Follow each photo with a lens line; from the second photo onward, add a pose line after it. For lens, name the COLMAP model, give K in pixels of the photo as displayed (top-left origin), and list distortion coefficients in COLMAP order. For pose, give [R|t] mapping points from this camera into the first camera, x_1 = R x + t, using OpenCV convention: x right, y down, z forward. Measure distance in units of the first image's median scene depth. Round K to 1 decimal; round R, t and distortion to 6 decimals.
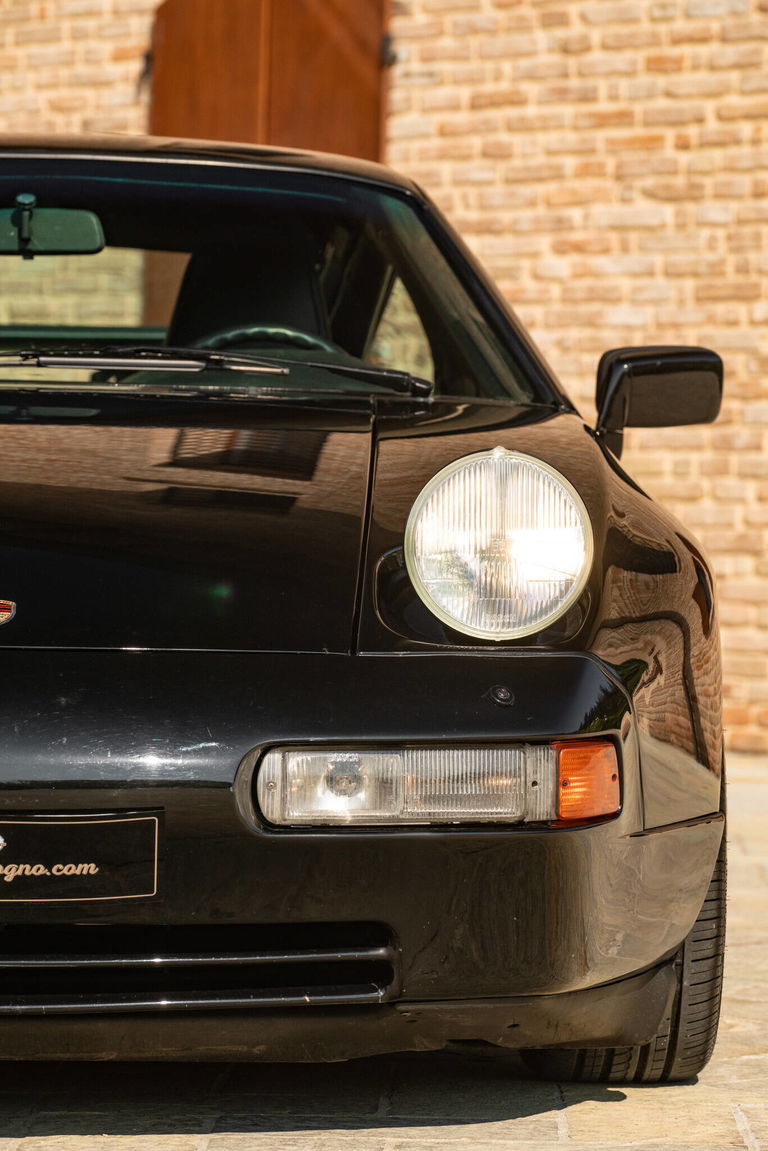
lens RADIAL K [[5525.9, 0, 385.5], [0, 5525.9, 577.4], [0, 0, 1]] dist [0.261002, 0.000000]
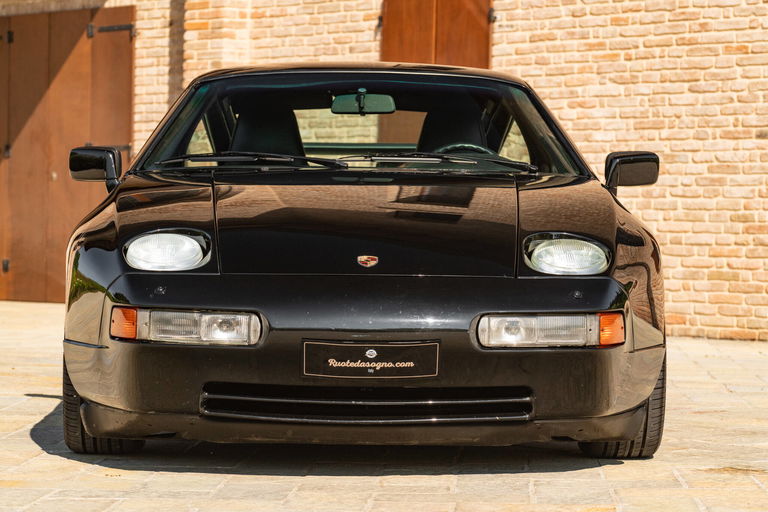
lens RADIAL K [[2705.2, 0, 381.8], [0, 2705.2, 253.3], [0, 0, 1]] dist [0.434247, 0.000000]
pose [[0.999548, -0.002697, -0.029947, -0.022216], [0.002610, 0.999992, -0.002957, 0.004816], [0.029955, 0.002877, 0.999547, -0.157773]]
